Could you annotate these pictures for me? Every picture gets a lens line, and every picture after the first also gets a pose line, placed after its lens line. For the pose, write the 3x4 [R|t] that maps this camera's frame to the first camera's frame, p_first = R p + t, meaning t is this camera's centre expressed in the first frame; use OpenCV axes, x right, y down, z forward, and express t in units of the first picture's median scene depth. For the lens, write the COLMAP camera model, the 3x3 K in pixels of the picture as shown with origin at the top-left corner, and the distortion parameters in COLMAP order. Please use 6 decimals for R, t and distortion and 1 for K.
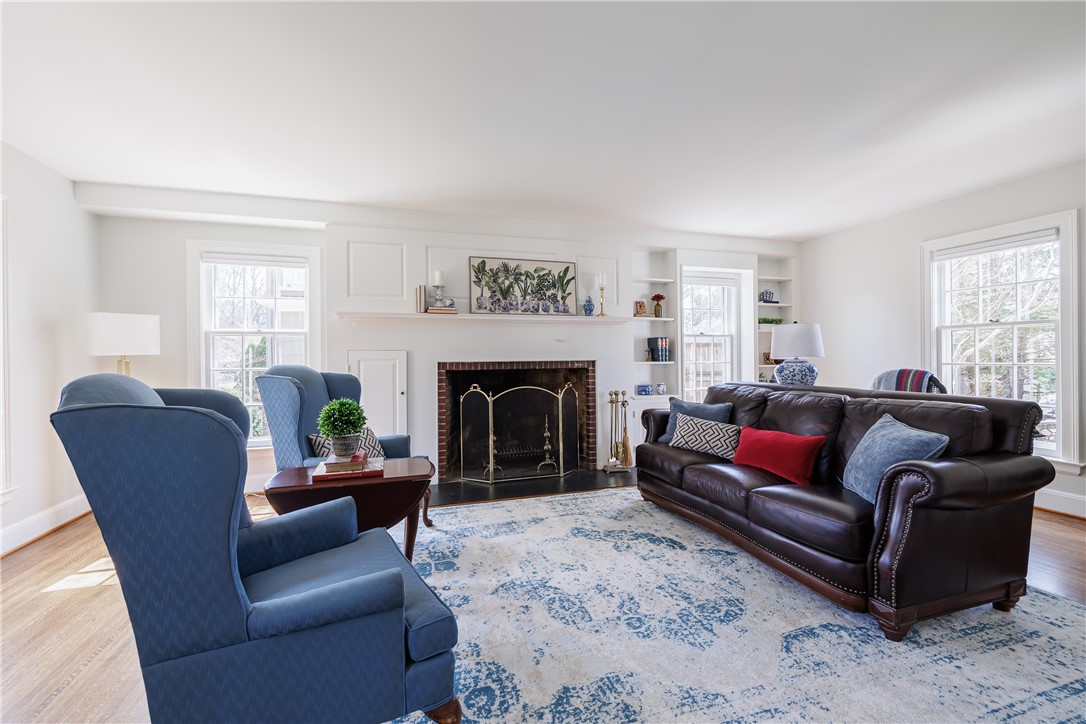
lens RADIAL K [[454.6, 0, 538.4], [0, 454.6, 357.2], [0, 0, 1]] dist [0.004270, -0.002875]
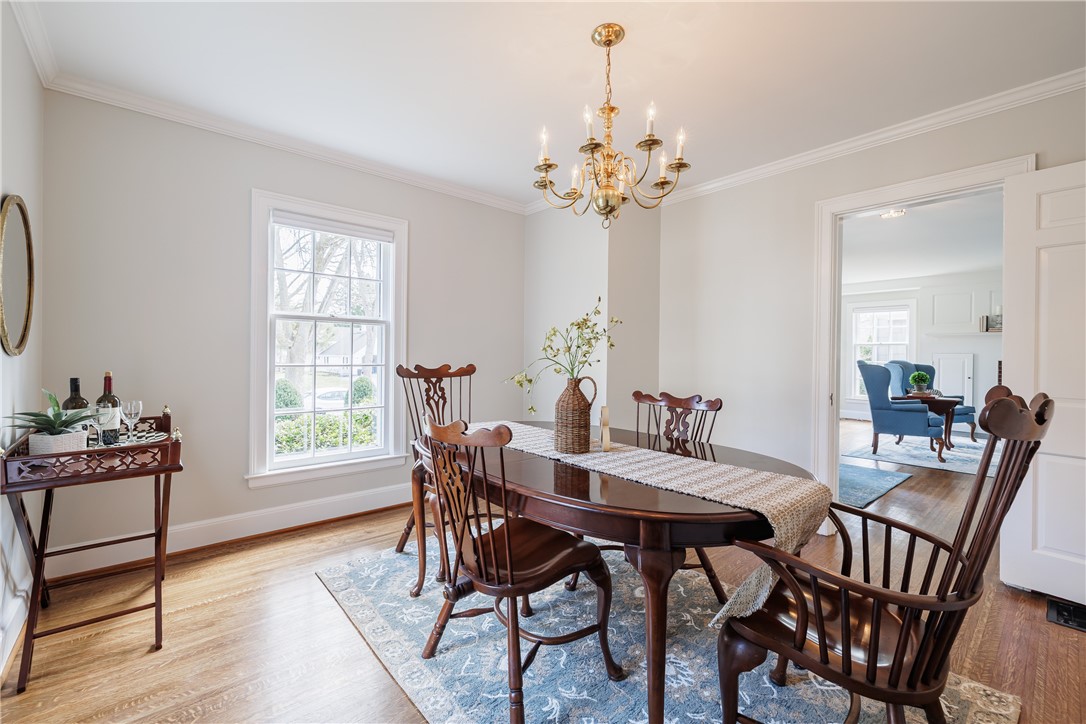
lens RADIAL K [[454.6, 0, 537.2], [0, 454.6, 361.2], [0, 0, 1]] dist [0.004270, -0.002875]
pose [[0.397270, 0.015561, -0.917570, 0.614099], [-0.004913, 0.999878, 0.014830, -0.003848], [0.917688, -0.001383, 0.397298, -1.160782]]
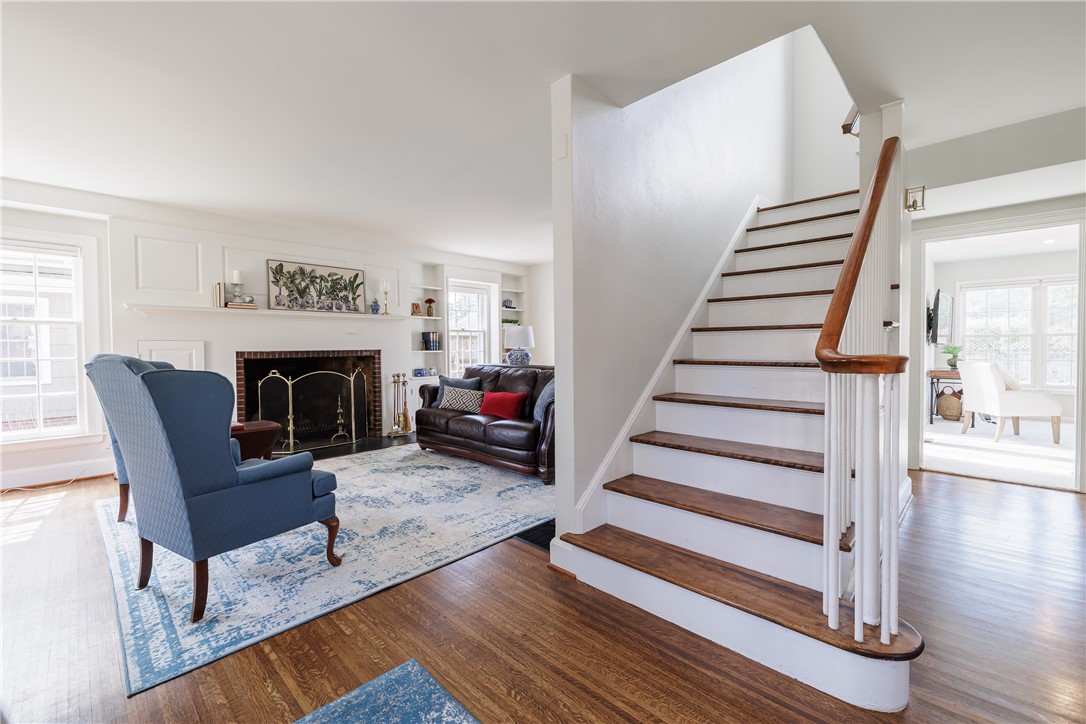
lens RADIAL K [[454.6, 0, 535.6], [0, 454.6, 356.4], [0, 0, 1]] dist [0.004270, -0.002875]
pose [[0.881537, -0.008803, 0.472033, -0.098045], [-0.000071, 0.999824, 0.018779, 0.001889], [-0.472115, -0.016588, 0.881381, -0.332137]]
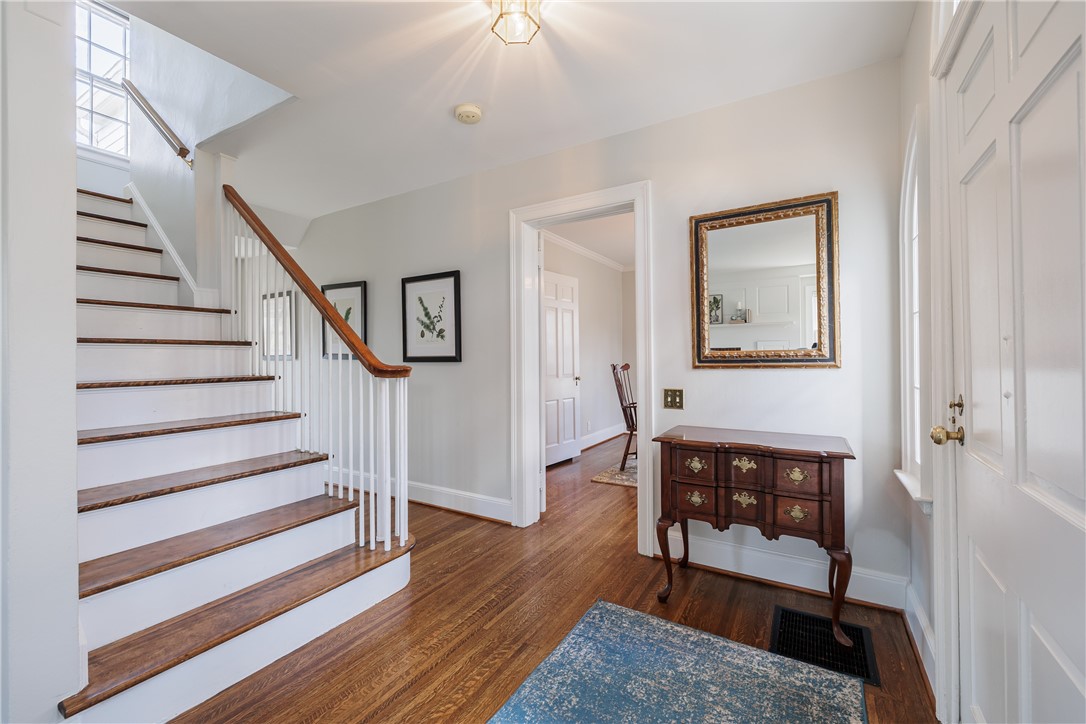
lens RADIAL K [[454.6, 0, 537.3], [0, 454.6, 360.1], [0, 0, 1]] dist [0.004270, -0.002875]
pose [[-0.660042, 0.016228, 0.751053, -0.380271], [0.017777, 0.999824, -0.005980, 0.012911], [-0.751018, 0.009404, -0.660215, 0.502080]]
